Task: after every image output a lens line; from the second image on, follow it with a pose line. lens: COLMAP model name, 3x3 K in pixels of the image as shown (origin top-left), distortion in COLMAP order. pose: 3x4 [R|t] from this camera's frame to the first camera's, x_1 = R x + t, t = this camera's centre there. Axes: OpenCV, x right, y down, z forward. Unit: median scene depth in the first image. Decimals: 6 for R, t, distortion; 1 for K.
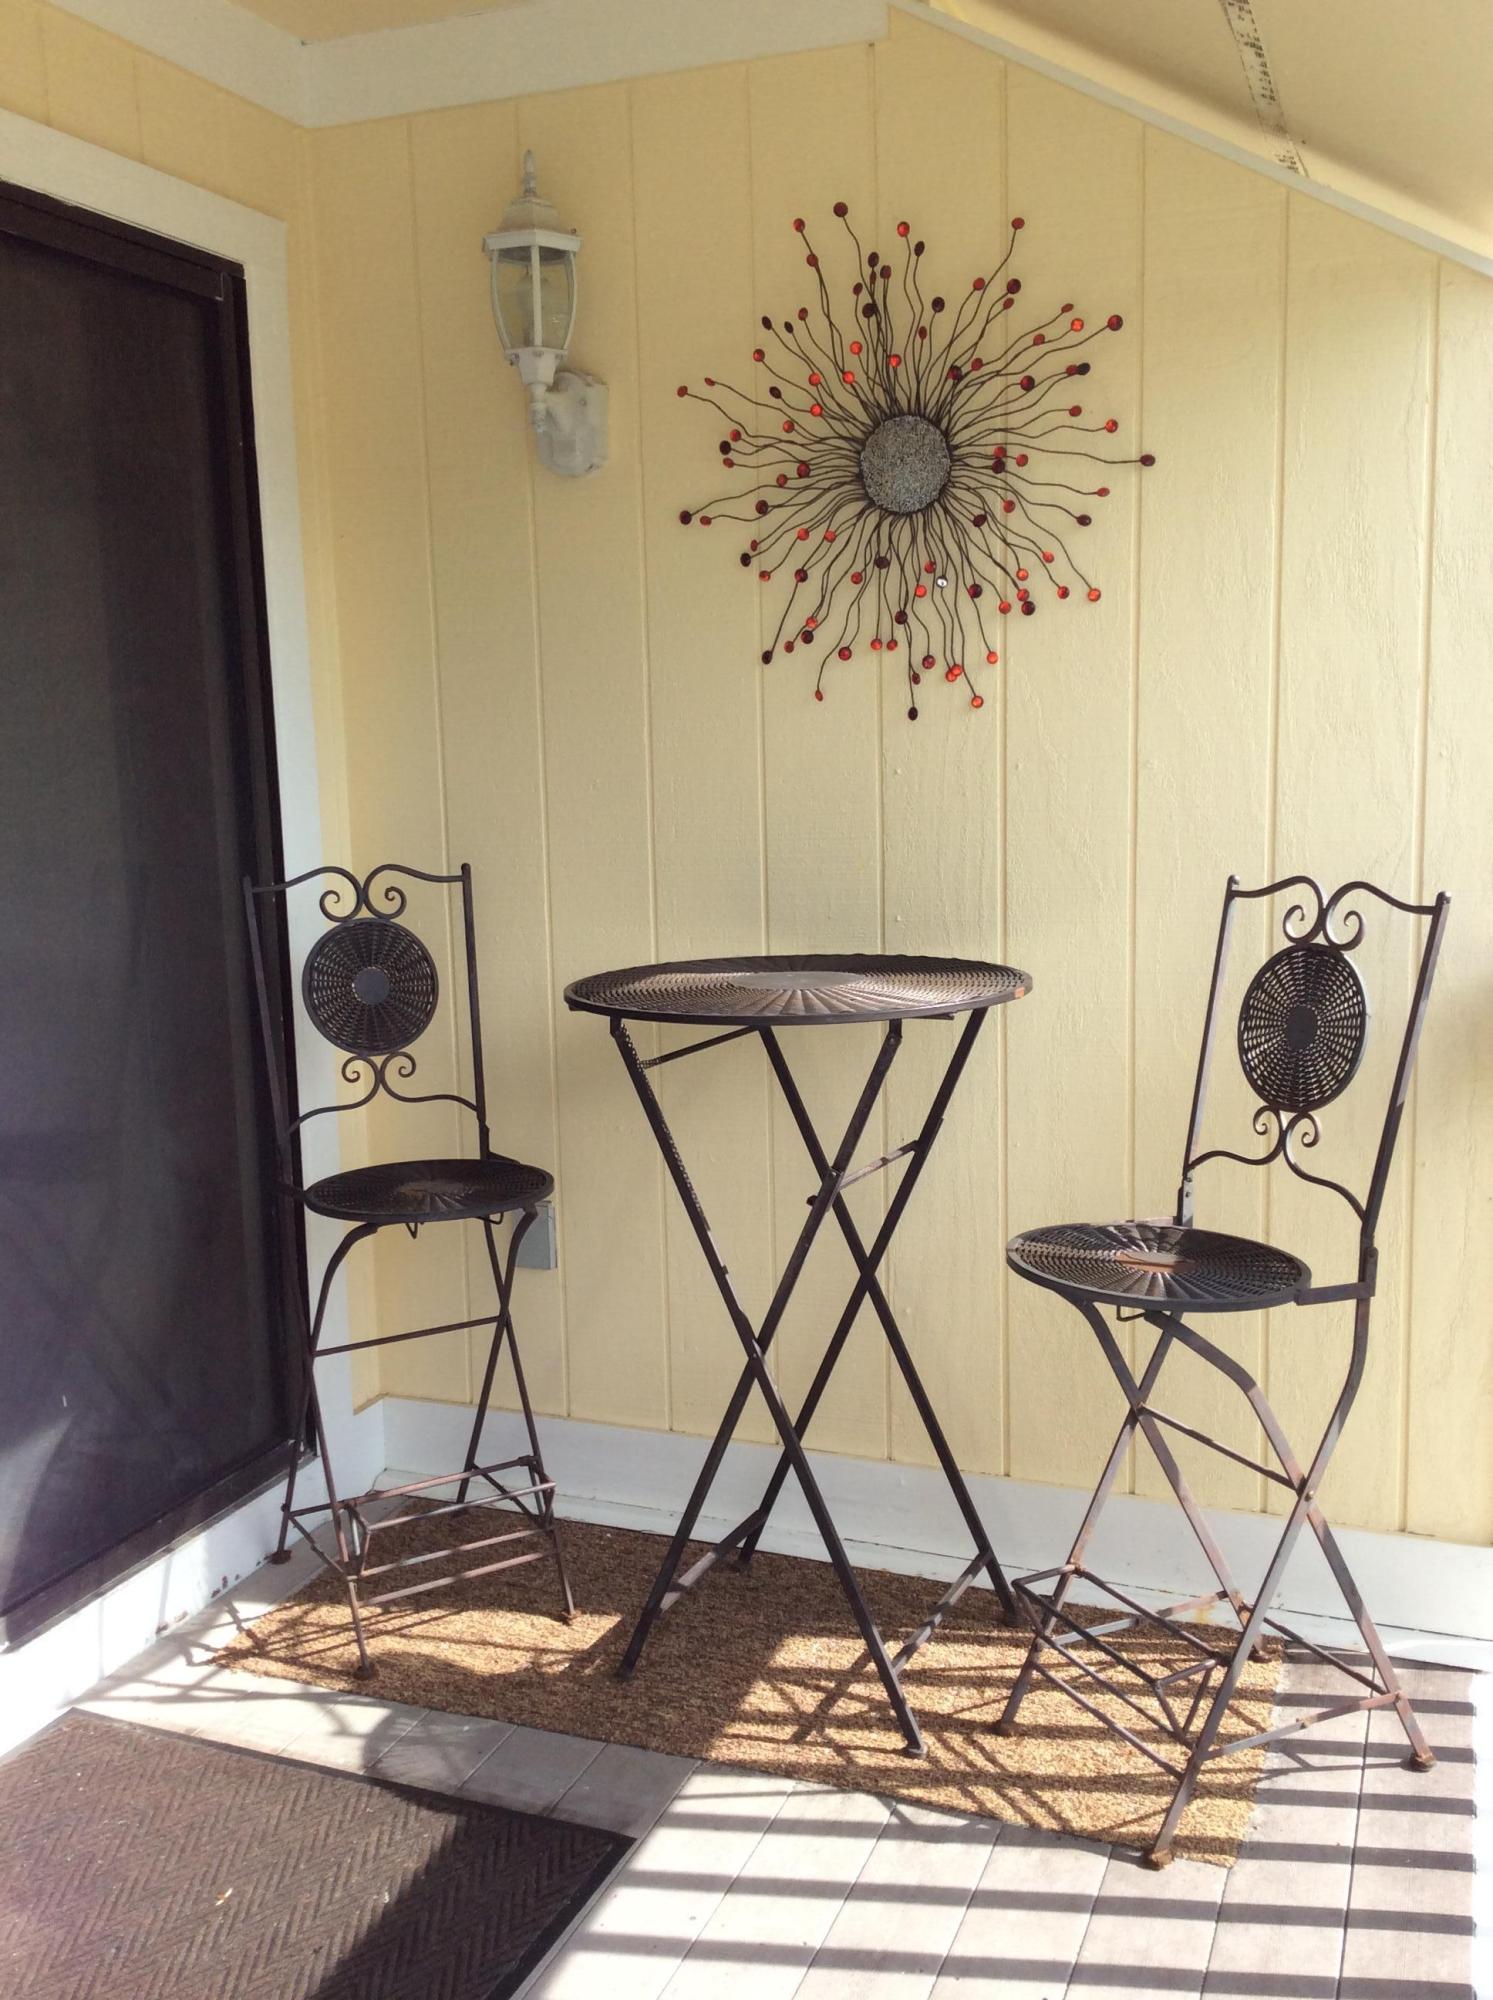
lens RADIAL K [[1808.0, 0, 744.2], [0, 1808.0, 1018.8], [0, 0, 1]] dist [0.102830, -0.187176]
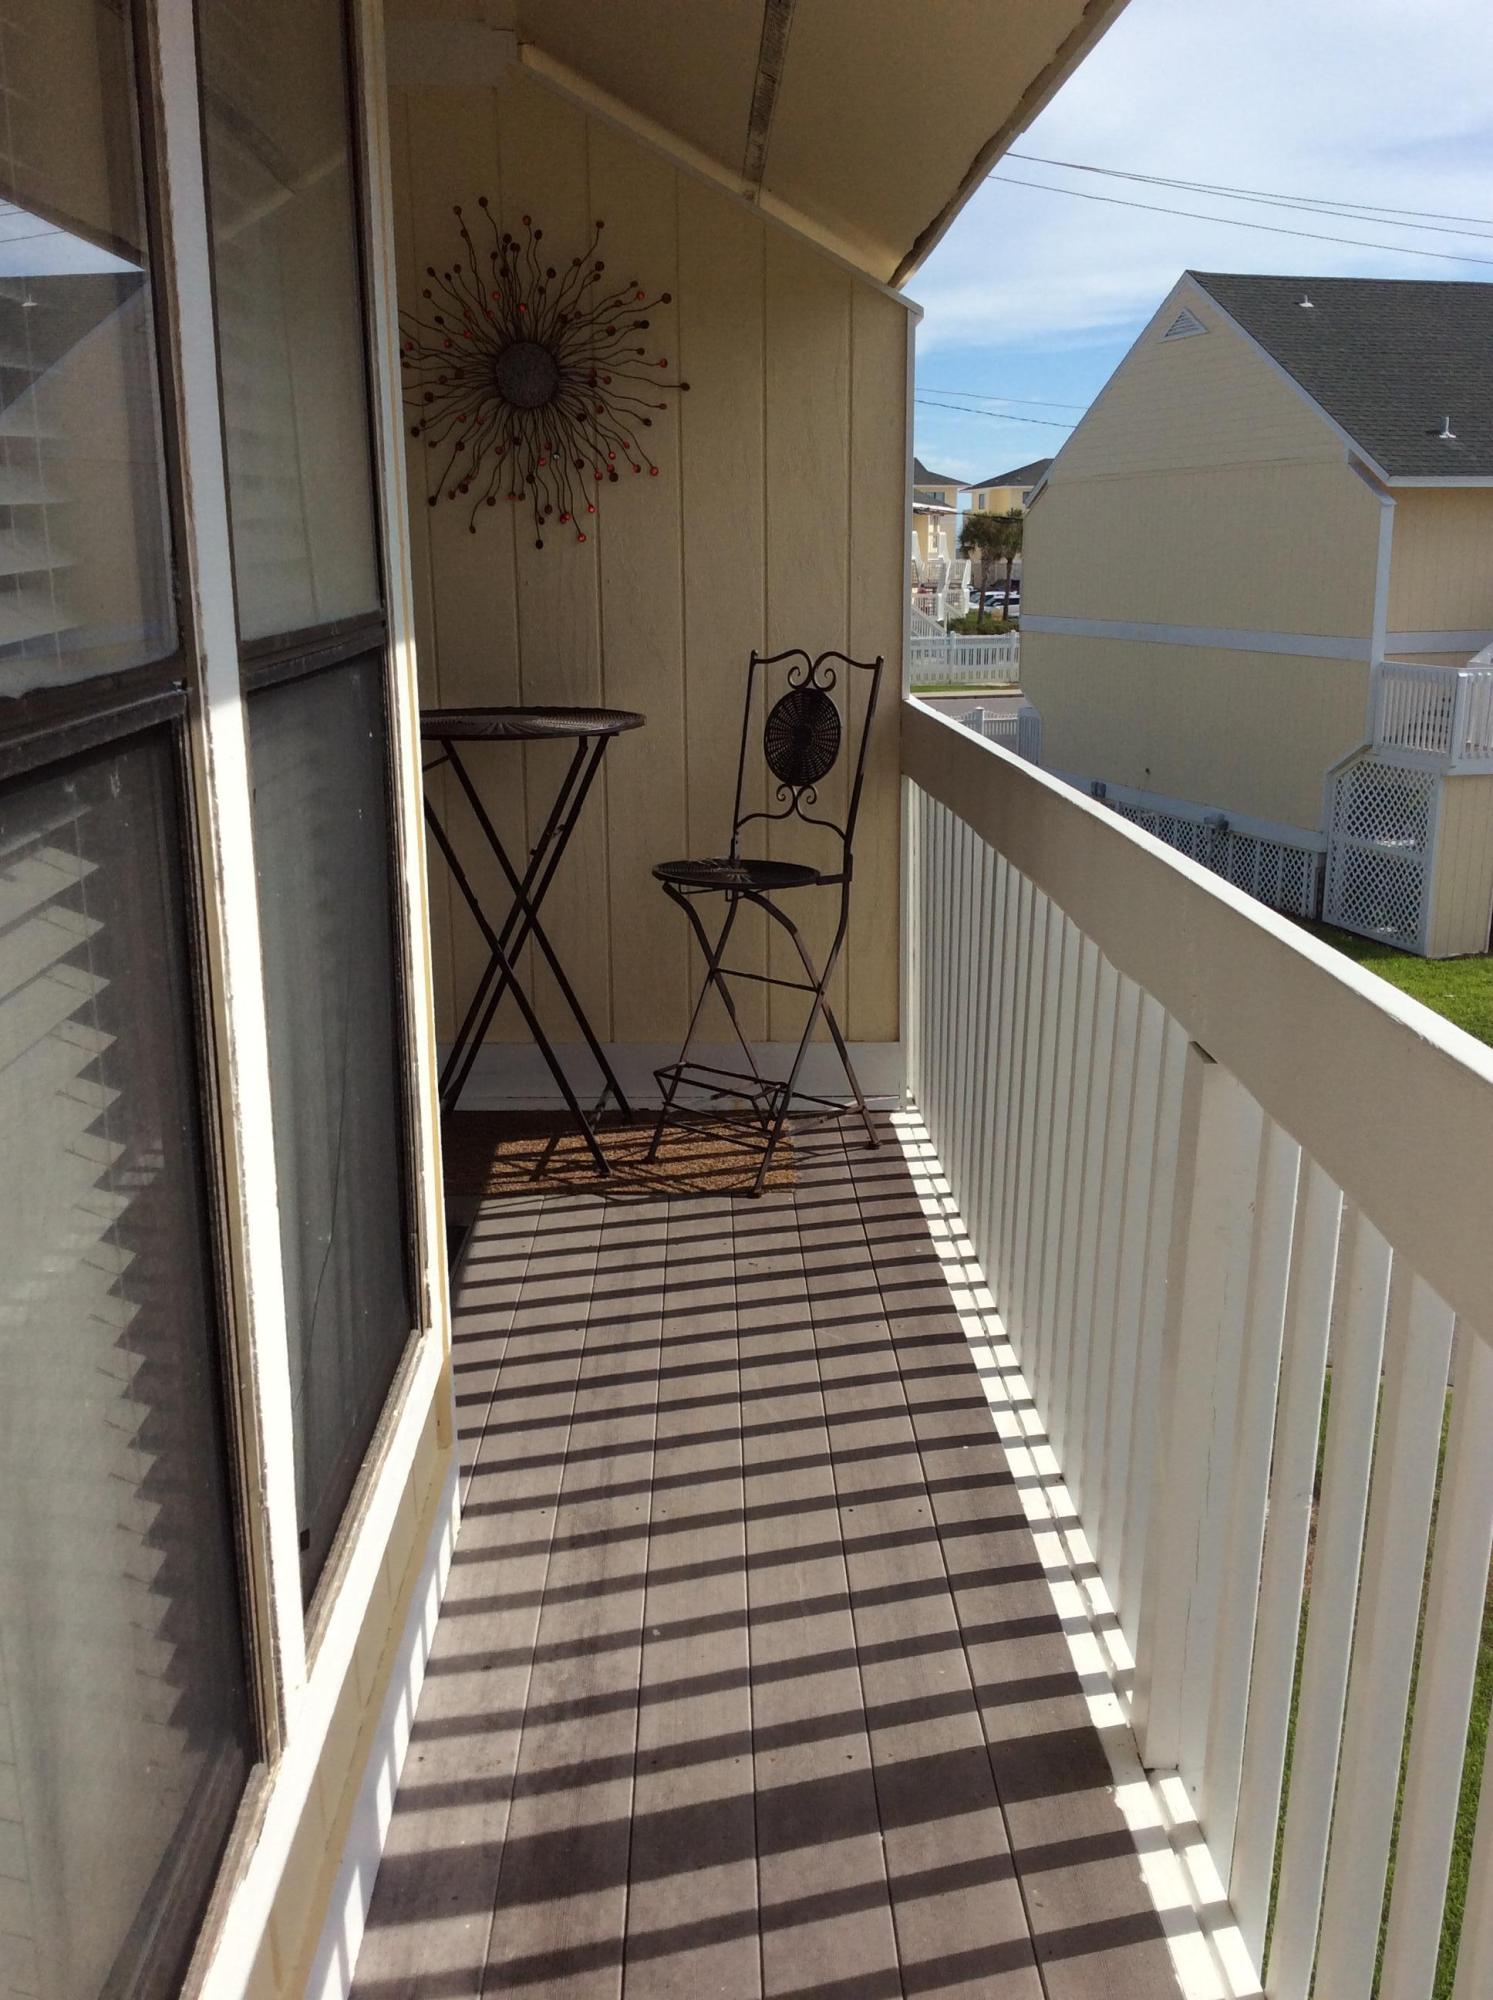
lens RADIAL K [[1835.4, 0, 746.5], [0, 1835.4, 1000.0], [0, 0, 1]] dist [0.157399, -0.344726]
pose [[0.921045, -0.073849, 0.382389, -0.391983], [0.040782, 0.994748, 0.093882, 0.078272], [-0.387314, -0.070875, 0.919220, -0.556067]]
